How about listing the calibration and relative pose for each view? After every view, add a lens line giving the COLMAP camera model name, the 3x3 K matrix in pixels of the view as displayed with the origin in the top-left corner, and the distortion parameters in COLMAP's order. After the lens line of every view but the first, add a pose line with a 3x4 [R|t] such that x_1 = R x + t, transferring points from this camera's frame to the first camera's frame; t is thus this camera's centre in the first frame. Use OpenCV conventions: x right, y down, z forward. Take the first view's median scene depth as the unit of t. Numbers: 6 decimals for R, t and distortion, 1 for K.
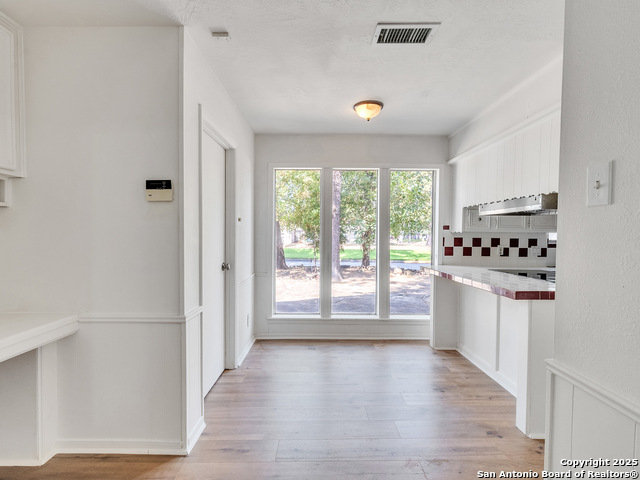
lens RADIAL K [[326.6, 0, 317.3], [0, 326.6, 240.5], [0, 0, 1]] dist [-0.006107, 0.001985]
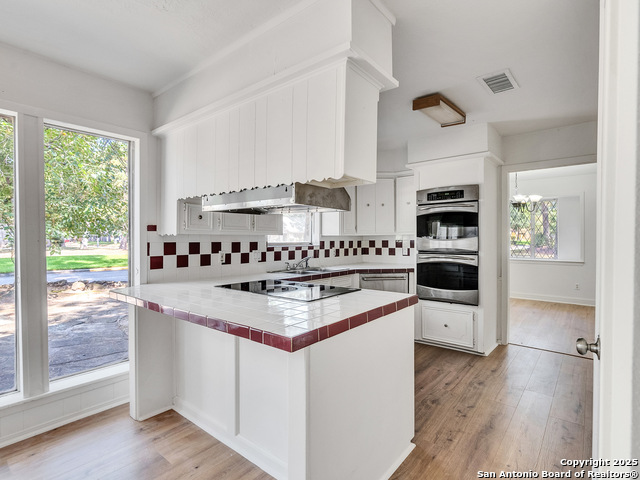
lens RADIAL K [[326.6, 0, 317.3], [0, 326.6, 240.5], [0, 0, 1]] dist [-0.006107, 0.001985]
pose [[0.647413, -0.016046, 0.761970, 0.100335], [0.018978, 0.999808, 0.004930, -0.010474], [-0.761903, 0.011269, 0.647593, 0.298763]]
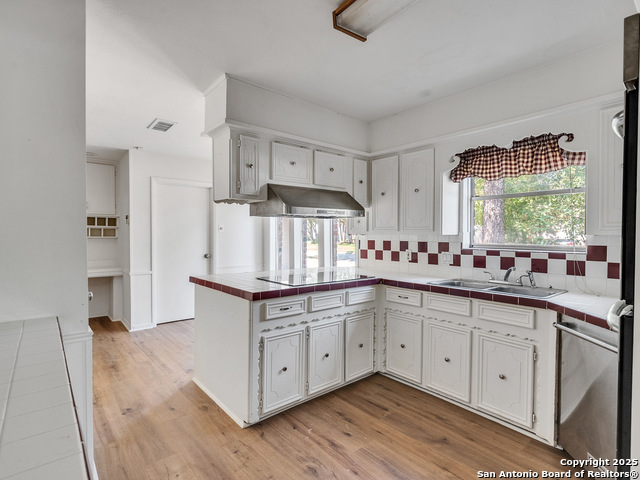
lens RADIAL K [[326.6, 0, 317.3], [0, 326.6, 240.5], [0, 0, 1]] dist [-0.006107, 0.001985]
pose [[0.632934, 0.005998, -0.774183, 1.089275], [-0.018210, 0.999809, -0.007141, 0.001349], [0.773992, 0.018618, 0.632922, 0.258291]]
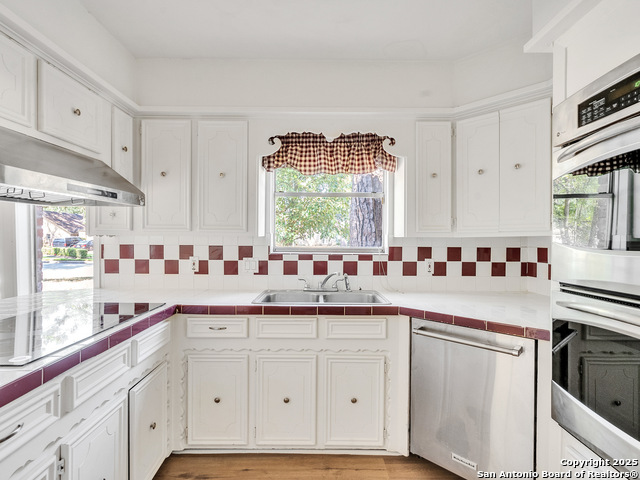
lens RADIAL K [[326.6, 0, 317.3], [0, 326.6, 240.5], [0, 0, 1]] dist [-0.006107, 0.001985]
pose [[0.999951, -0.003673, -0.009172, 0.810253], [0.003470, 0.999750, -0.022089, -0.001624], [0.009251, 0.022056, 0.999714, 0.372757]]
